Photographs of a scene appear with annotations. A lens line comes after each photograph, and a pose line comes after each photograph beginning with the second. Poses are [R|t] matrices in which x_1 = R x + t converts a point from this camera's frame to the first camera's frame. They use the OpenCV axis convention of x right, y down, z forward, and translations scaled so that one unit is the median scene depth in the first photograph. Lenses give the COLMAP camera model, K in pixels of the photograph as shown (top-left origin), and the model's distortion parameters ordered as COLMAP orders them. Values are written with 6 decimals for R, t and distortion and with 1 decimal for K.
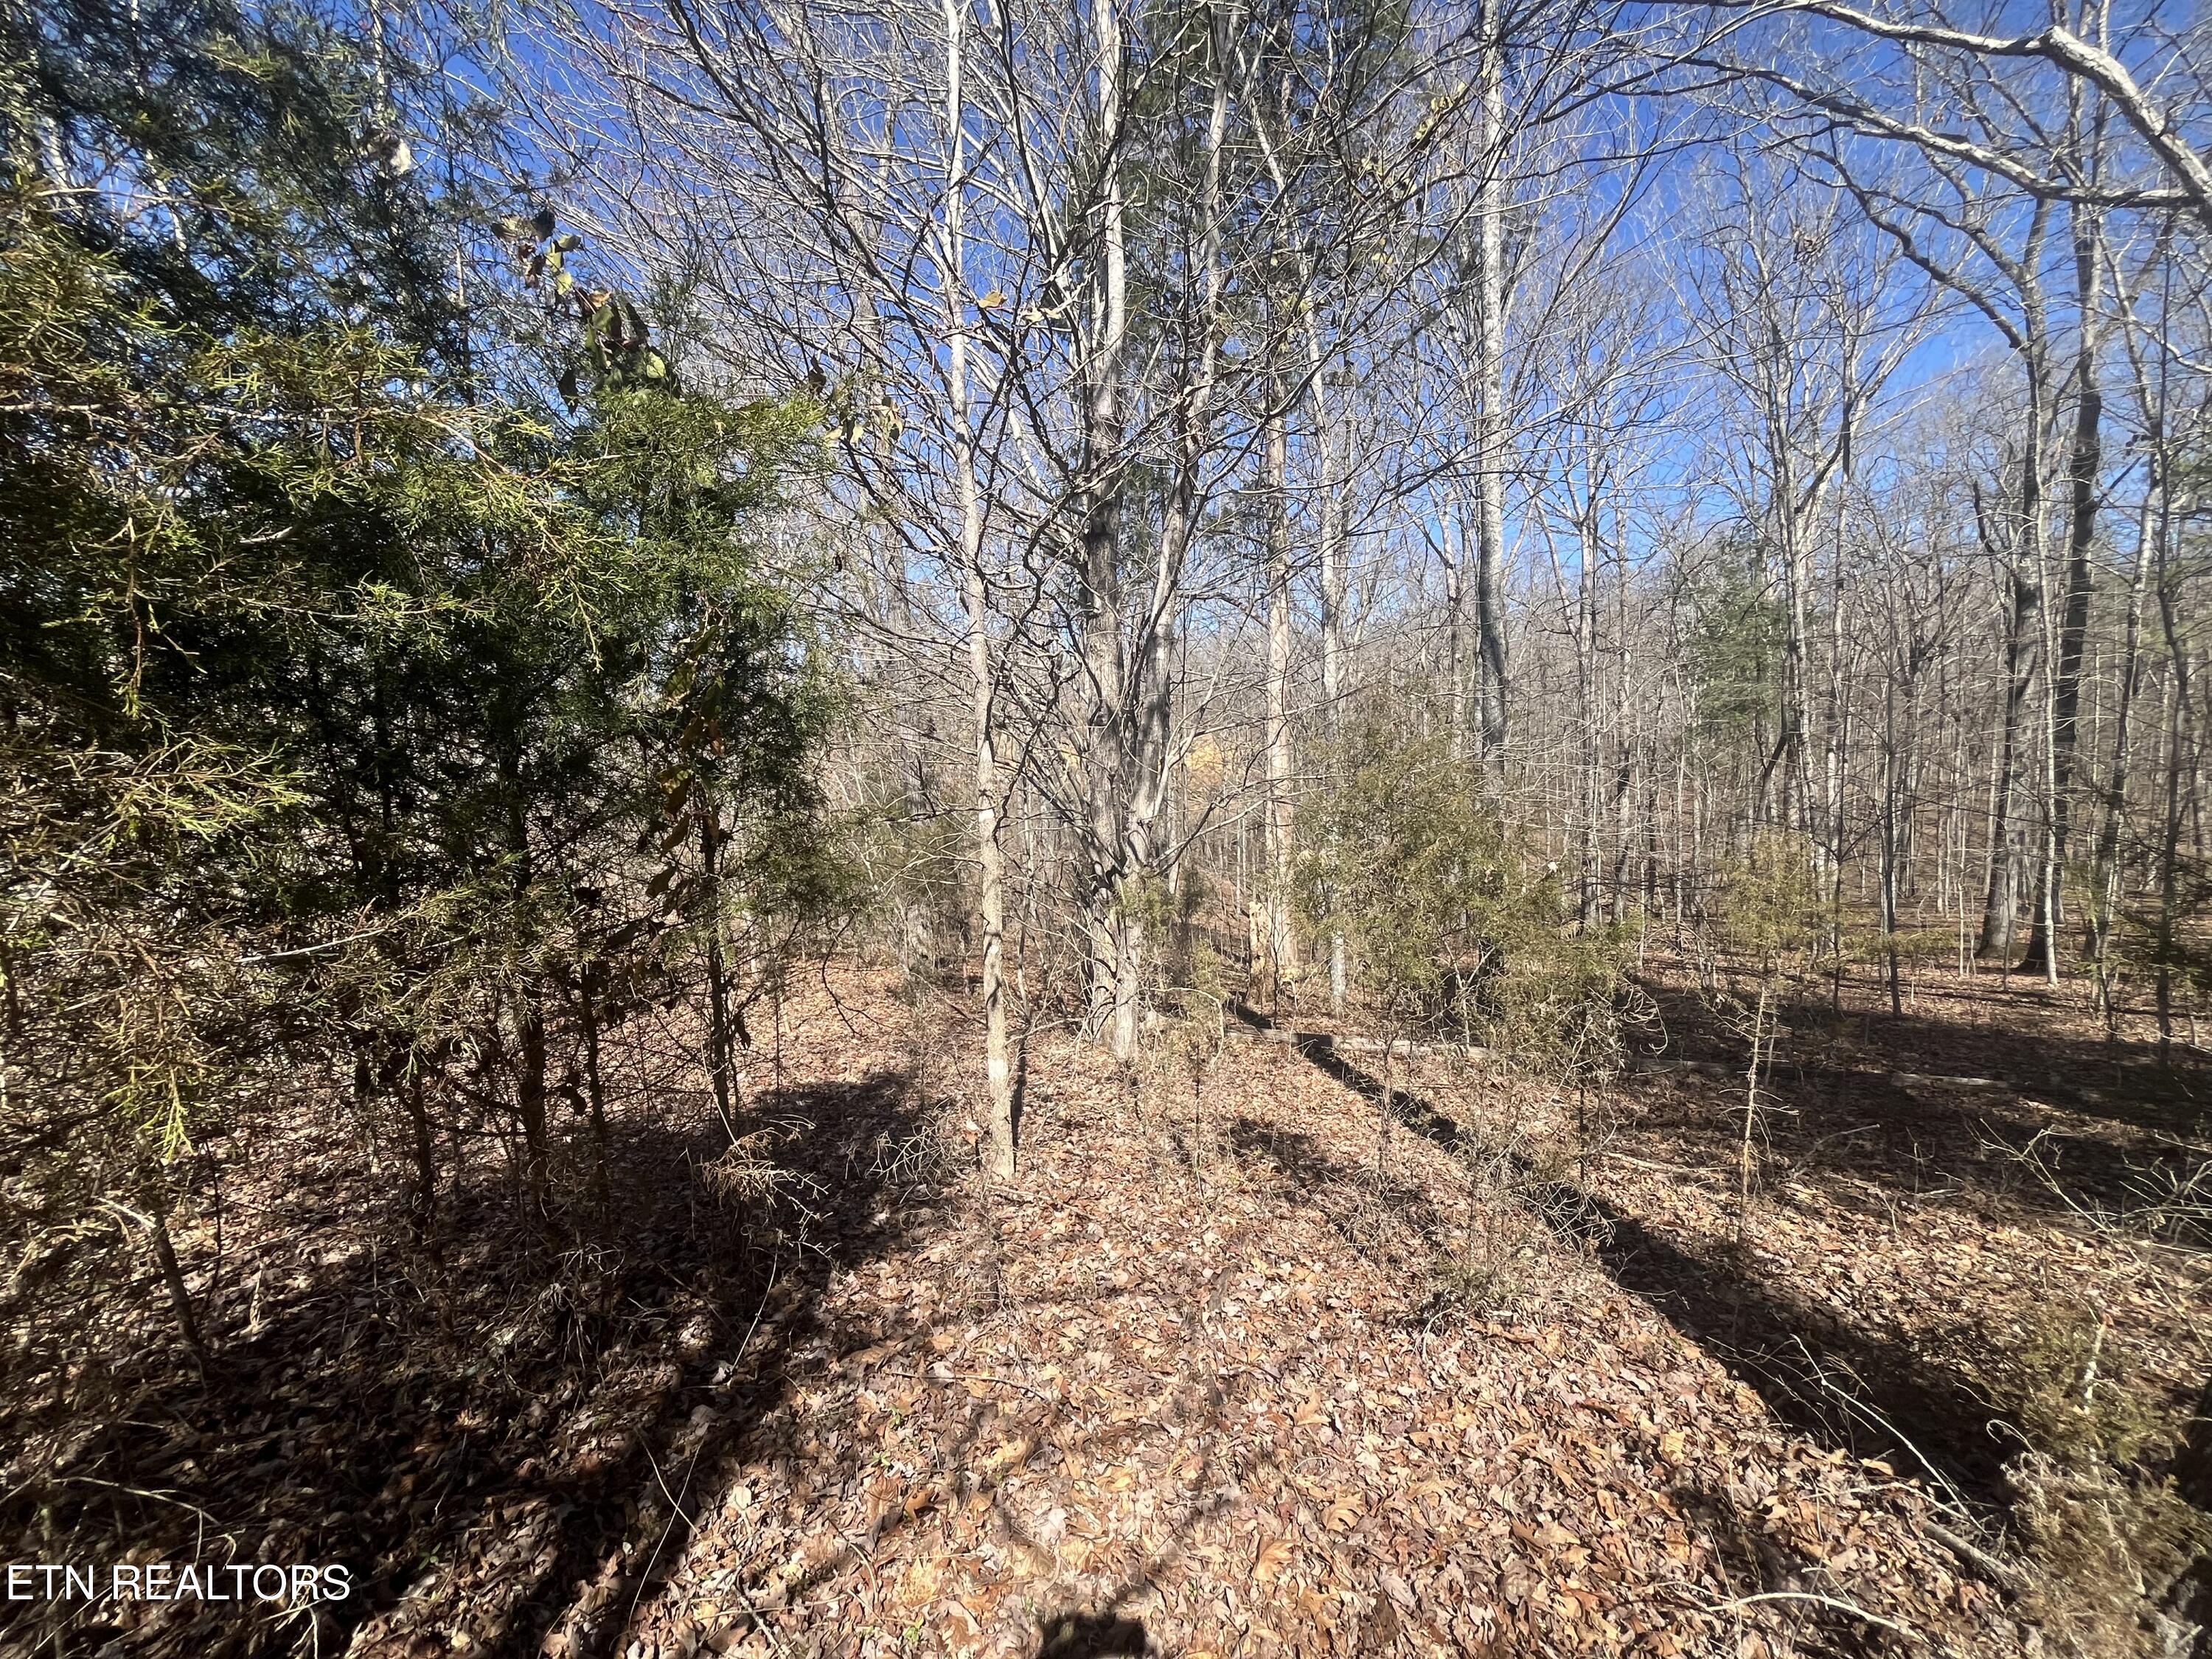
lens RADIAL K [[890.1, 0, 1094.4], [0, 890.1, 829.4], [0, 0, 1]] dist [-0.003920, 0.000368]
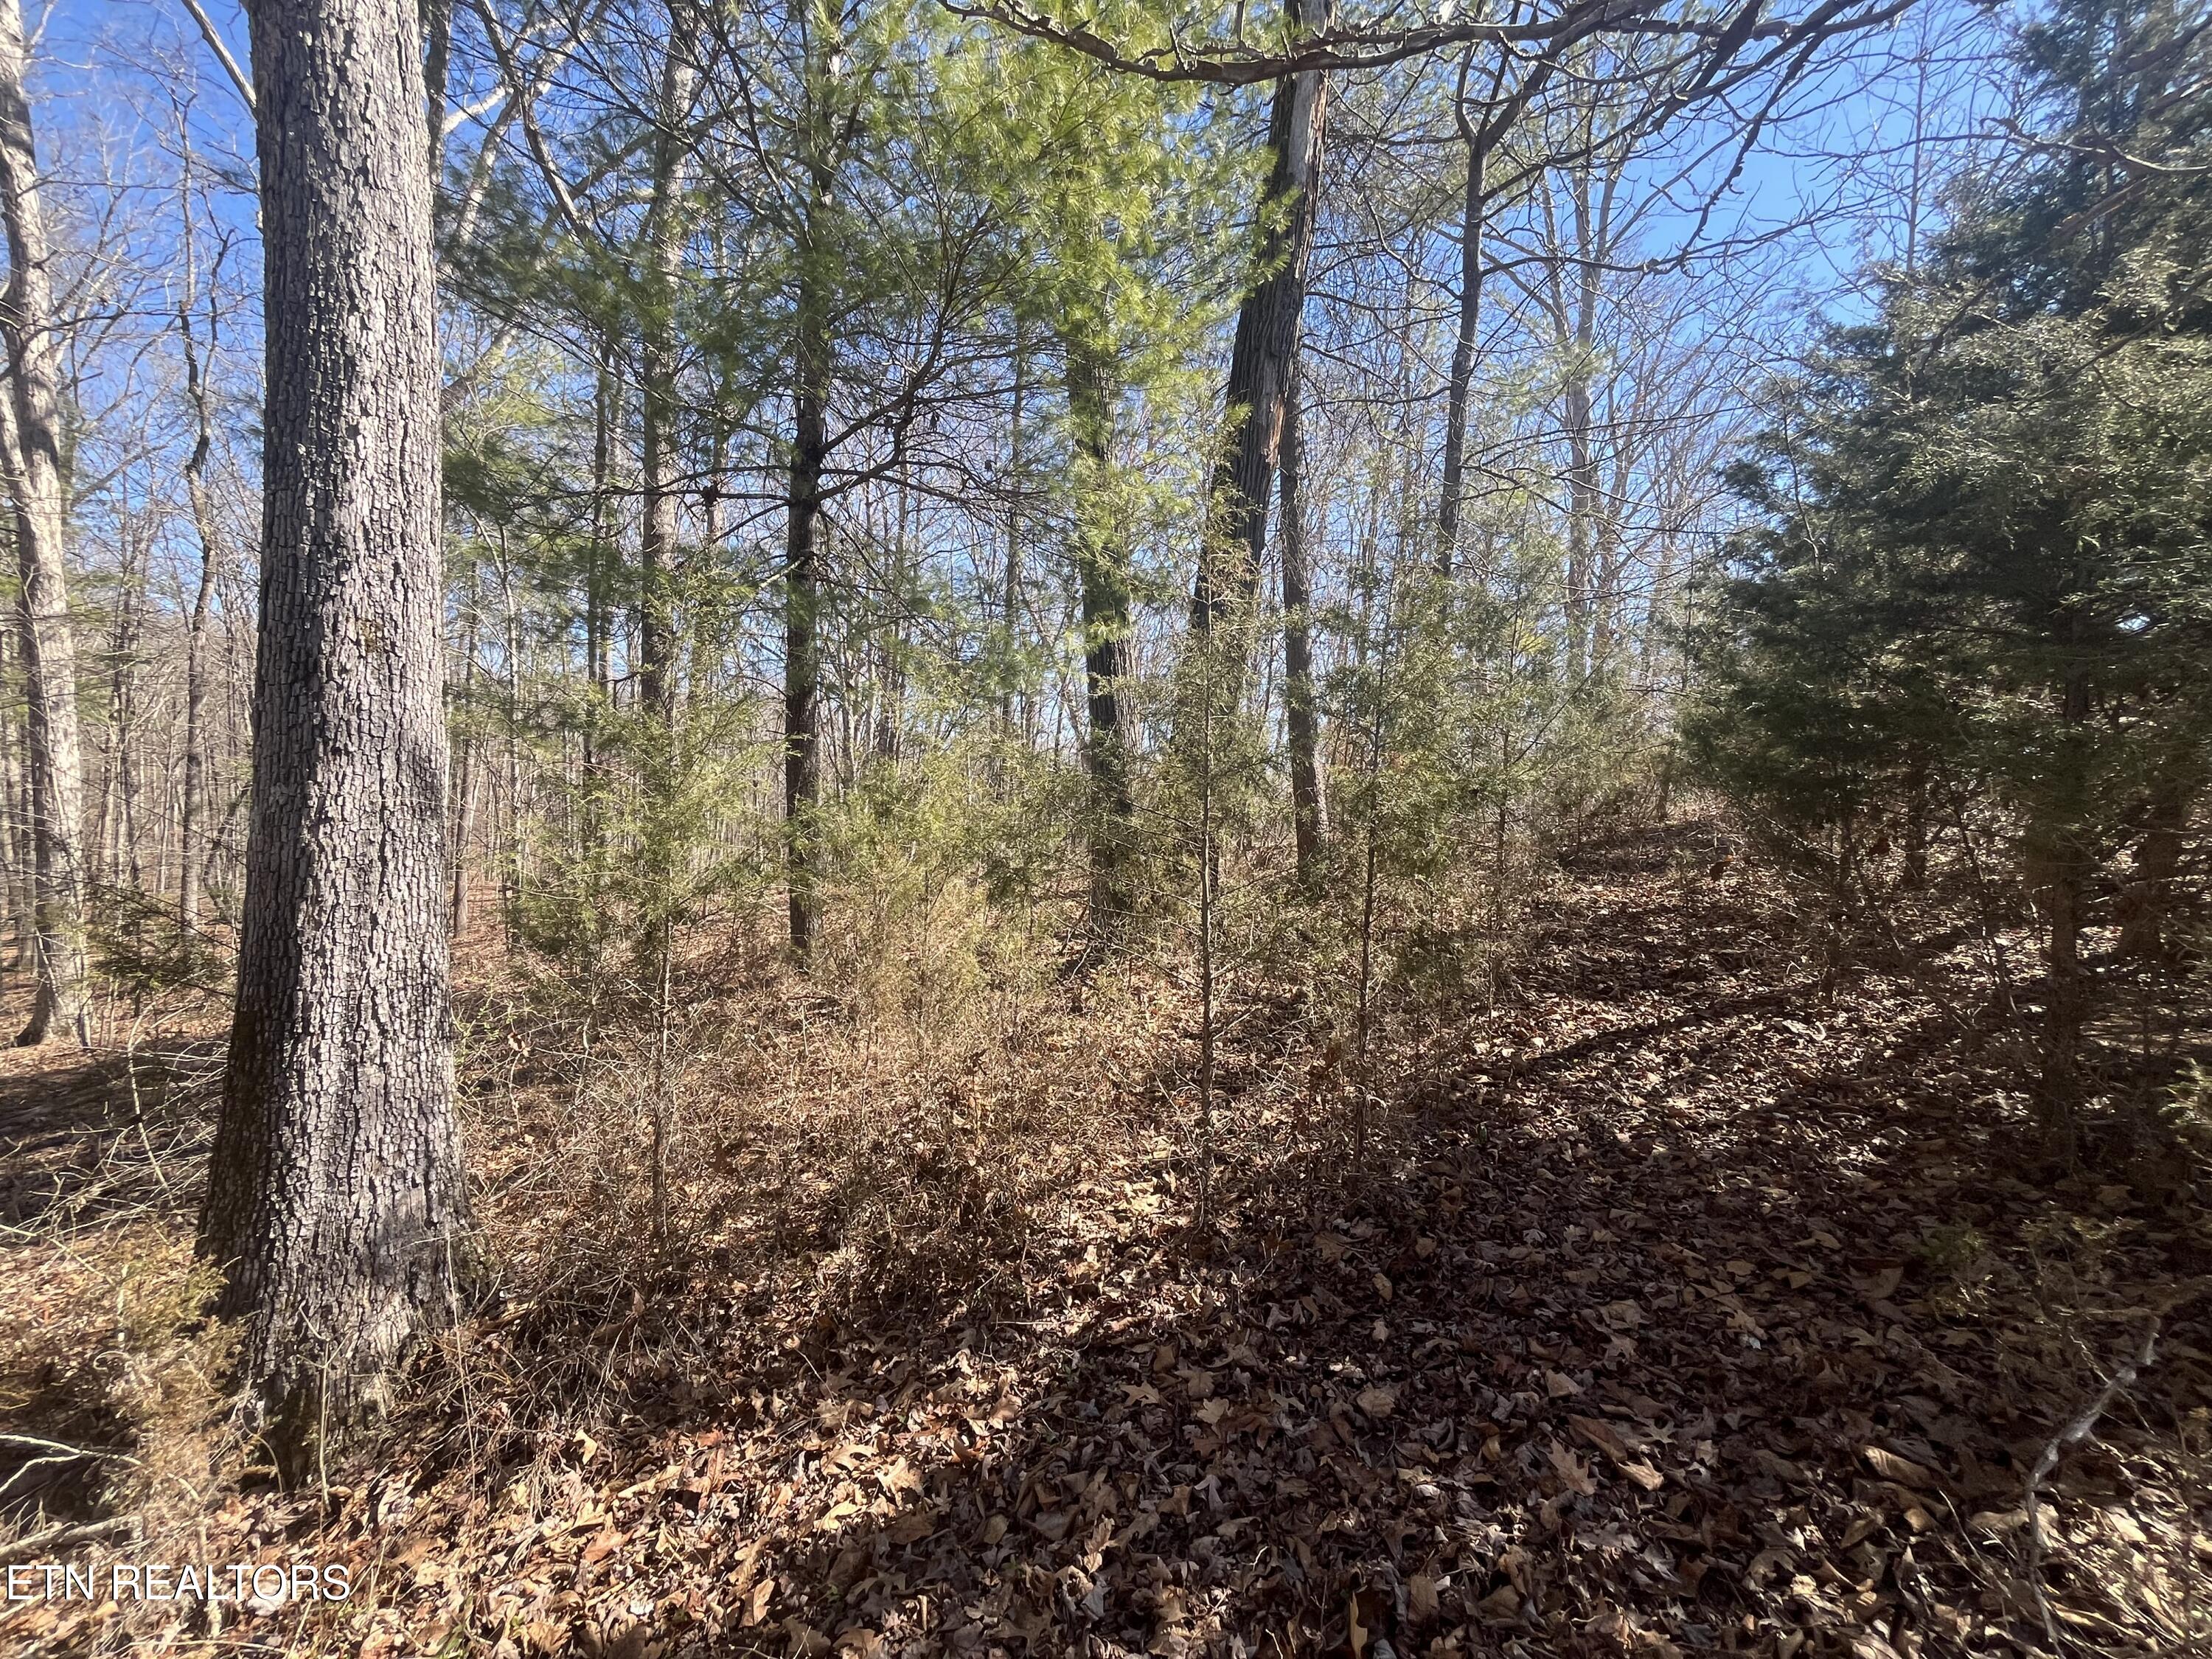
lens RADIAL K [[890.1, 0, 1095.1], [0, 890.1, 829.9], [0, 0, 1]] dist [-0.003920, 0.000368]
pose [[-0.244321, -0.007343, 0.969667, -0.168530], [0.048394, 0.998633, 0.019756, -0.005560], [-0.968486, 0.051753, -0.243631, -0.024896]]
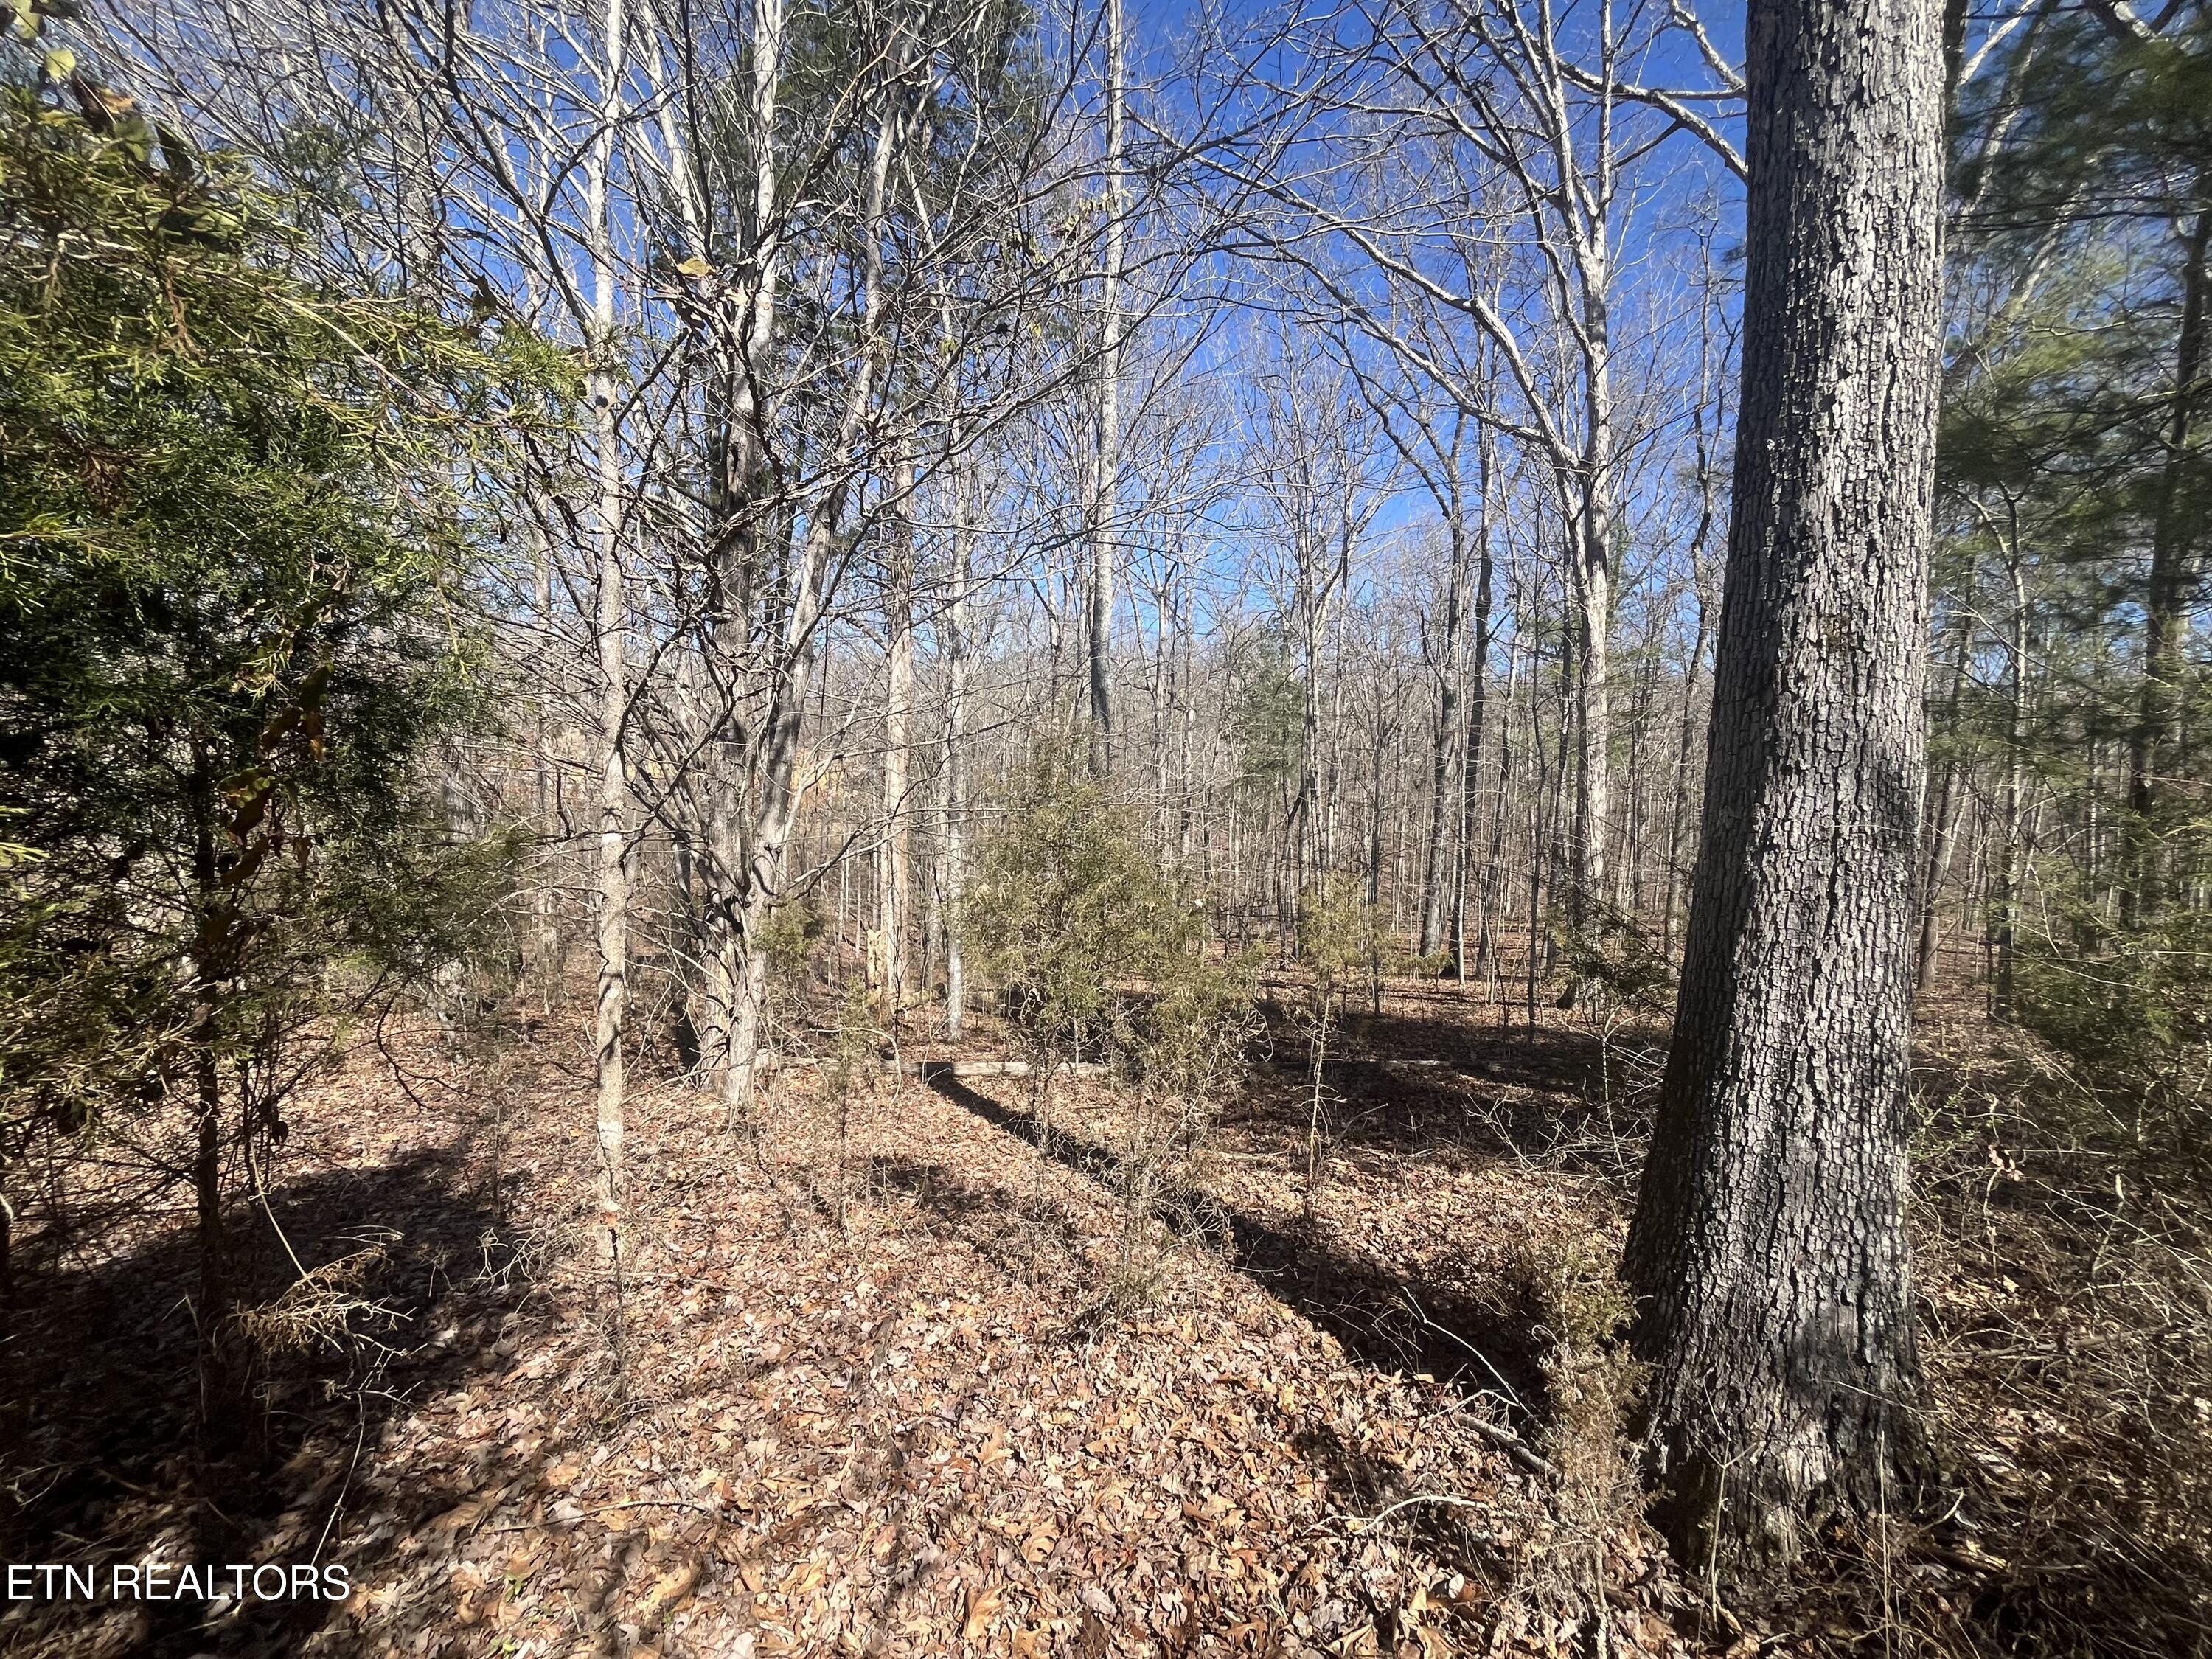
lens RADIAL K [[890.1, 0, 1095.3], [0, 890.1, 830.3], [0, 0, 1]] dist [-0.003920, 0.000368]
pose [[0.904038, 0.038763, 0.425692, -0.063290], [-0.027029, 0.999071, -0.033573, -0.006473], [-0.426598, 0.018845, 0.904245, 0.018159]]
